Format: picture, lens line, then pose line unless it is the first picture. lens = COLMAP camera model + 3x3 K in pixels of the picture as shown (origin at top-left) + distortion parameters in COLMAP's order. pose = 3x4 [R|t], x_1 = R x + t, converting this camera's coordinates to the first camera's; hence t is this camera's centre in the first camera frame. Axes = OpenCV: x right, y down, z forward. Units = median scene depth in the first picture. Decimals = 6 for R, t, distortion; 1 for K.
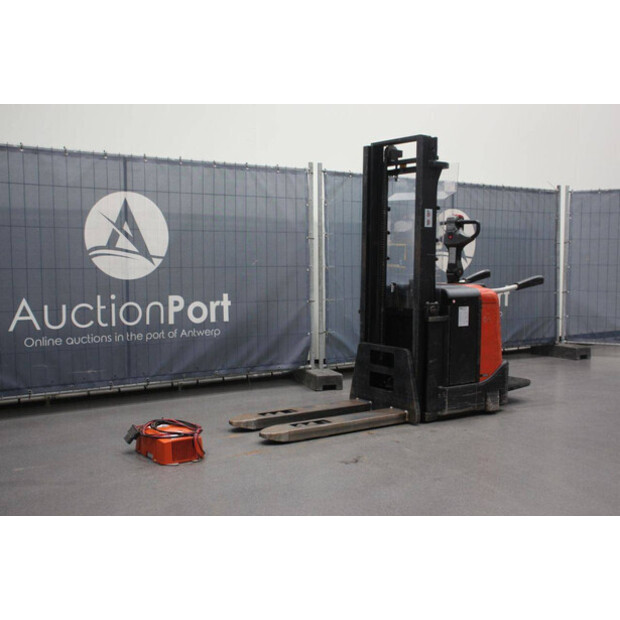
lens RADIAL K [[738.1, 0, 310.0], [0, 738.1, 310.0], [0, 0, 1]] dist [-0.021286, 0.016686]
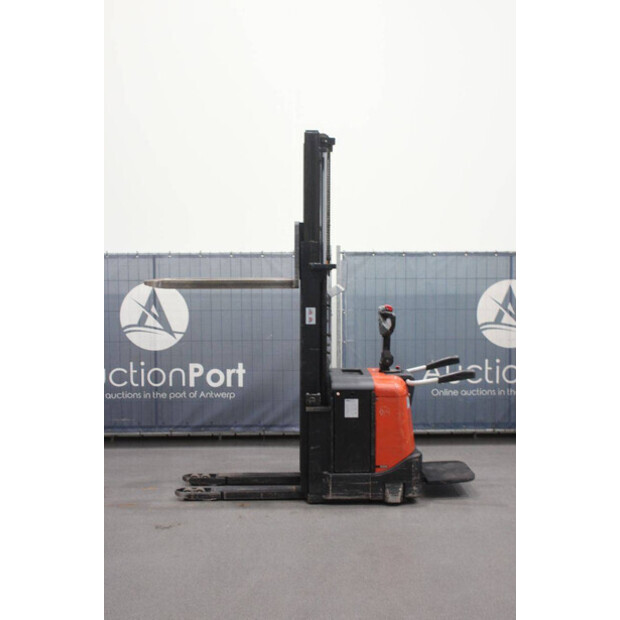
lens RADIAL K [[738.1, 0, 310.0], [0, 738.1, 310.0], [0, 0, 1]] dist [-0.021286, 0.016686]
pose [[0.832196, 0.026392, -0.553854, 0.692703], [-0.033340, 0.999441, -0.002469, -0.118834], [0.553479, 0.020520, 0.832610, 0.086069]]
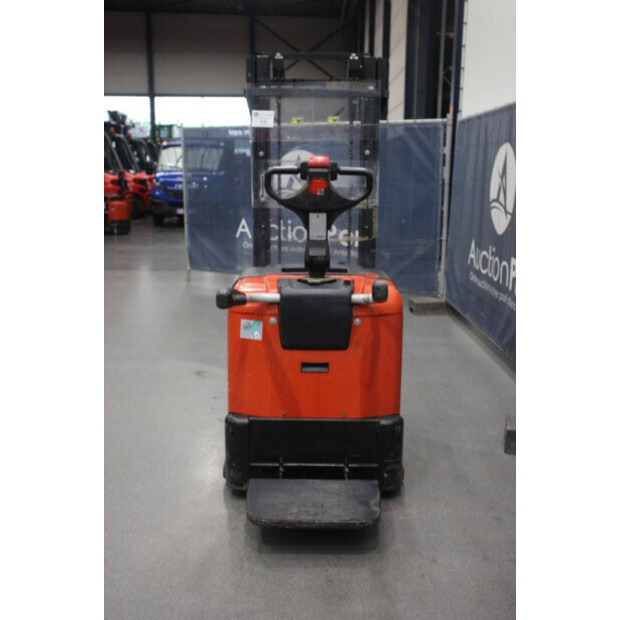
lens RADIAL K [[663.5, 0, 309.6], [0, 663.5, 322.3], [0, 0, 1]] dist [-0.008081, -0.003288]
pose [[-0.571824, 0.172227, -0.802094, 0.629858], [-0.075197, 0.962595, 0.260299, -0.140153], [0.816923, 0.209161, -0.537484, 1.310796]]
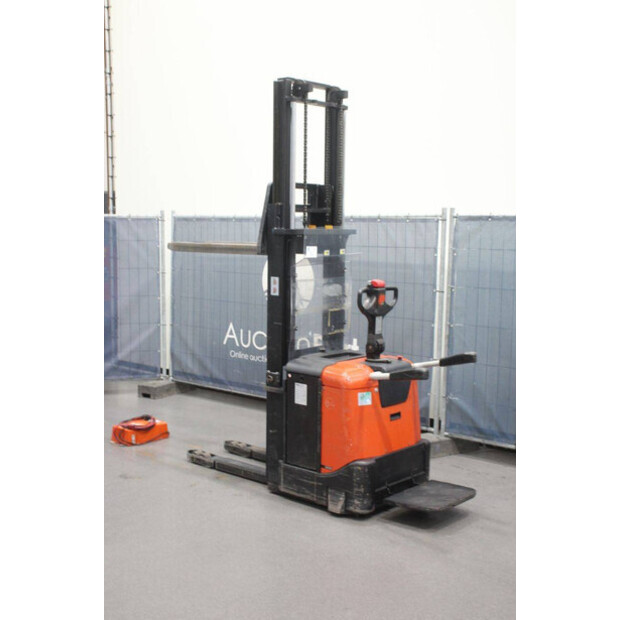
lens RADIAL K [[823.2, 0, 310.0], [0, 823.2, 310.0], [0, 0, 1]] dist [0.027834, 0.043111]
pose [[0.236094, 0.093492, -0.967222, 1.124162], [-0.080877, 0.993798, 0.076319, -0.164483], [0.968359, 0.060208, 0.242191, 0.711138]]
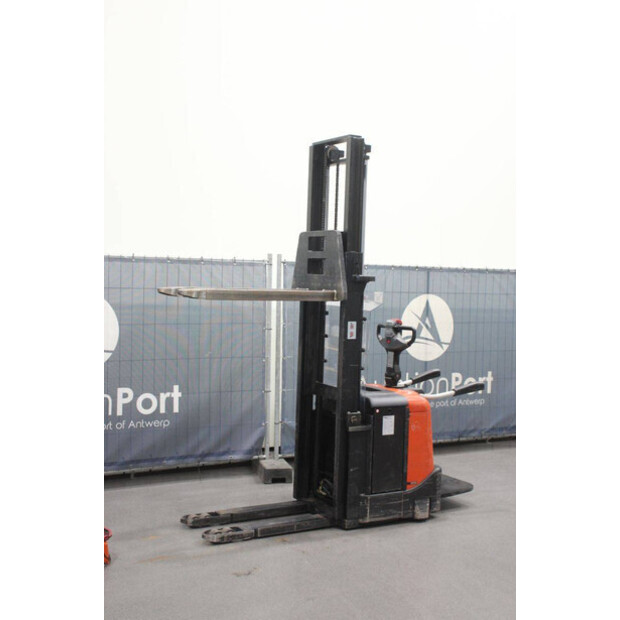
lens RADIAL K [[835.0, 0, 310.0], [0, 835.0, 310.0], [0, 0, 1]] dist [0.013458, 0.049284]
pose [[0.995849, 0.025478, -0.087385, 0.185411], [-0.028518, 0.999025, -0.033709, -0.101962], [0.086441, 0.036061, 0.995604, -0.152863]]
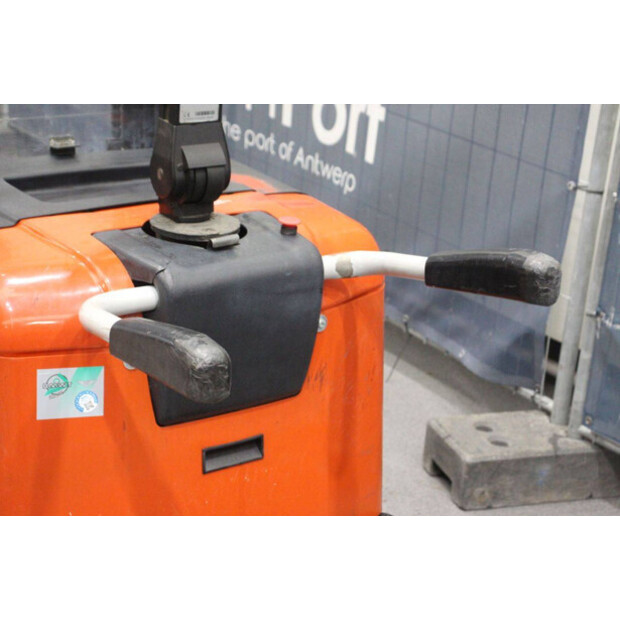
lens RADIAL K [[1392.8, 0, 310.0], [0, 1392.8, 310.0], [0, 0, 1]] dist [0.400321, 0.097250]
pose [[0.002583, 0.345628, -0.938368, 0.603123], [-0.134203, 0.930002, 0.342177, -0.160974], [0.990950, 0.125048, 0.048787, 1.045614]]
